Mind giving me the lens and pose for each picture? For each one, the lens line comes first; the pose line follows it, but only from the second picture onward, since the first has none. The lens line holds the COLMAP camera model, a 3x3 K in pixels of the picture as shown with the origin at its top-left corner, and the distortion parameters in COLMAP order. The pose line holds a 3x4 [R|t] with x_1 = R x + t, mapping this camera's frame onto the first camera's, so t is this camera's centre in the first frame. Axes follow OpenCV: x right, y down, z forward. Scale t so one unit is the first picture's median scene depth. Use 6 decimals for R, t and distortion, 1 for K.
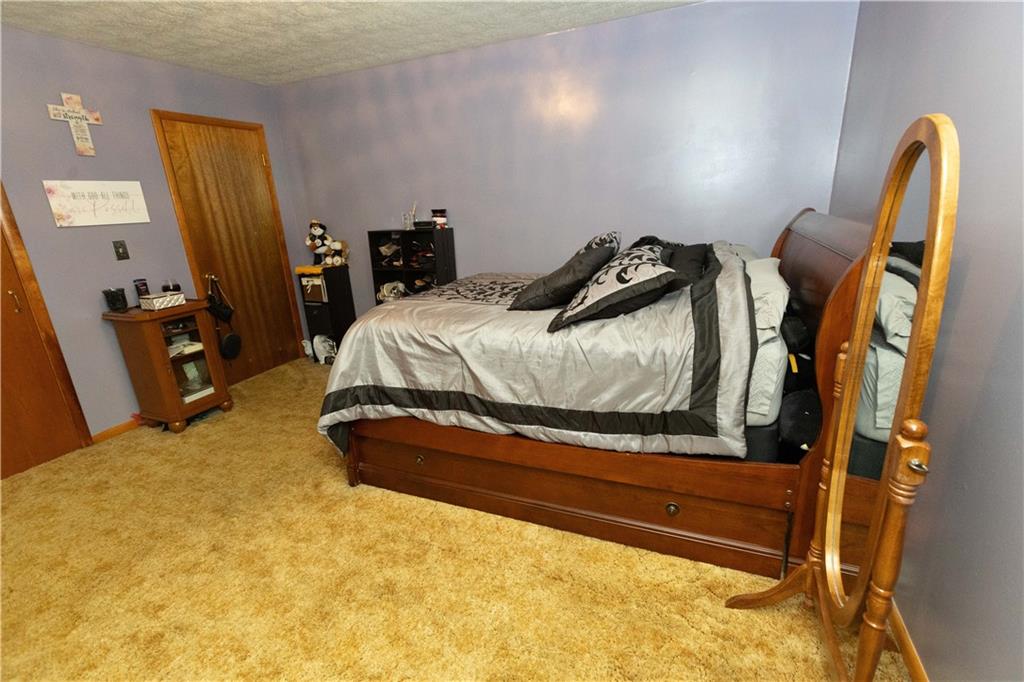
lens RADIAL K [[456.4, 0, 512.8], [0, 456.4, 338.3], [0, 0, 1]] dist [0.004018, -0.000426]
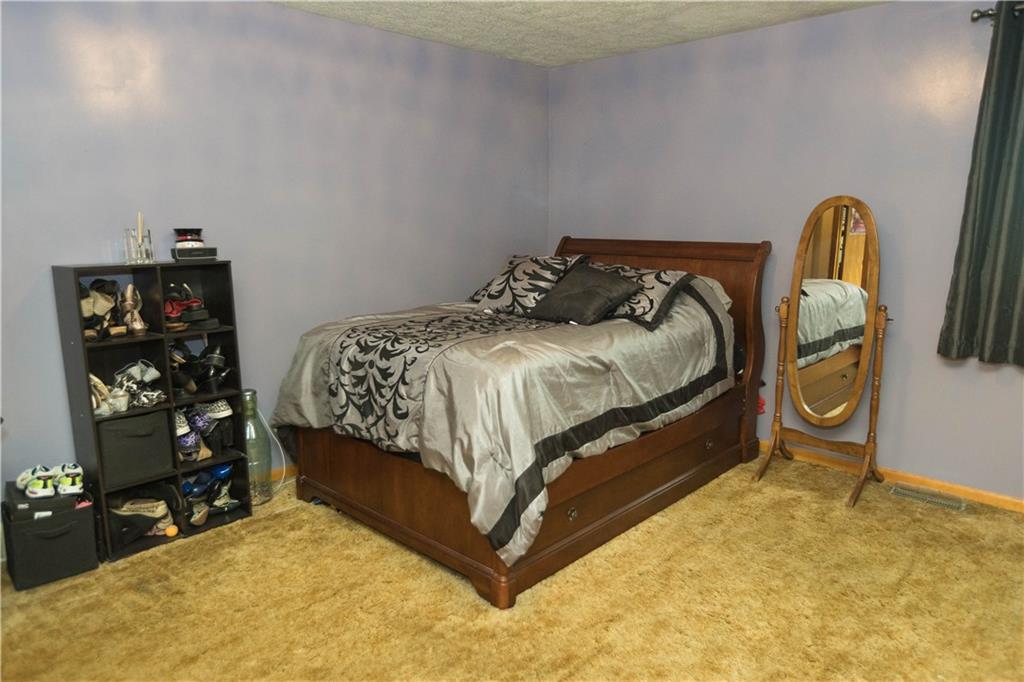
lens RADIAL K [[684.4, 0, 512.9], [0, 684.4, 343.6], [0, 0, 1]] dist [0.000440, 0.000759]
pose [[0.349548, -0.120804, 0.929098, -1.263220], [0.255249, 0.966421, 0.029626, -0.094567], [-0.901479, 0.226796, 0.368645, 0.516604]]
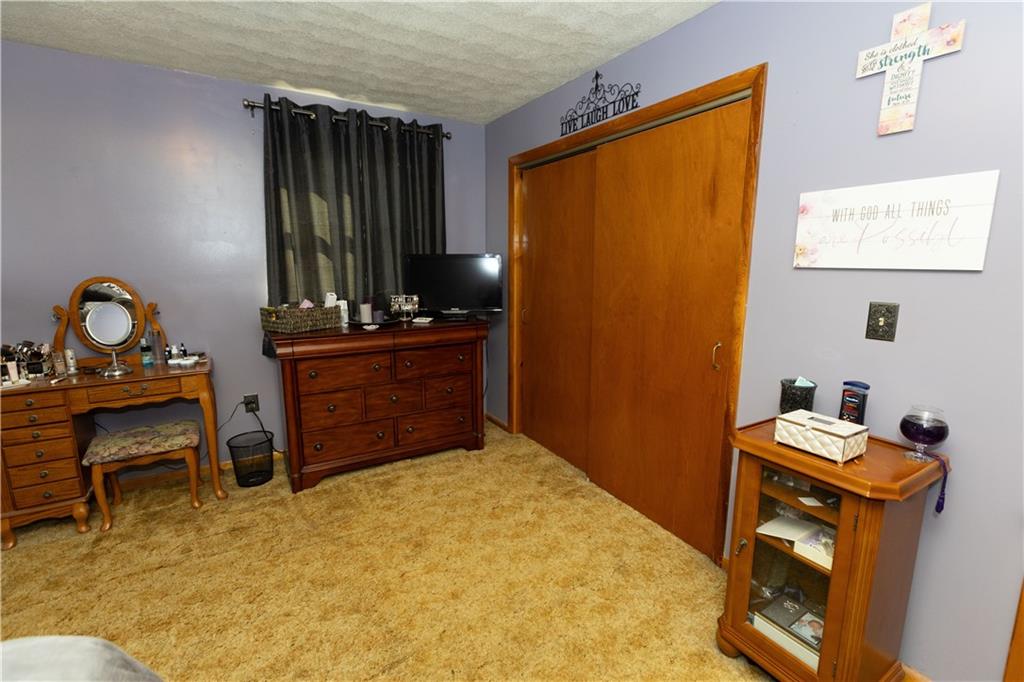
lens RADIAL K [[456.4, 0, 513.8], [0, 456.4, 340.7], [0, 0, 1]] dist [0.004018, -0.000426]
pose [[-0.586028, 0.190535, -0.787571, -0.295040], [-0.207669, 0.904180, 0.373272, -0.347805], [0.783227, 0.382302, -0.490306, 1.189821]]
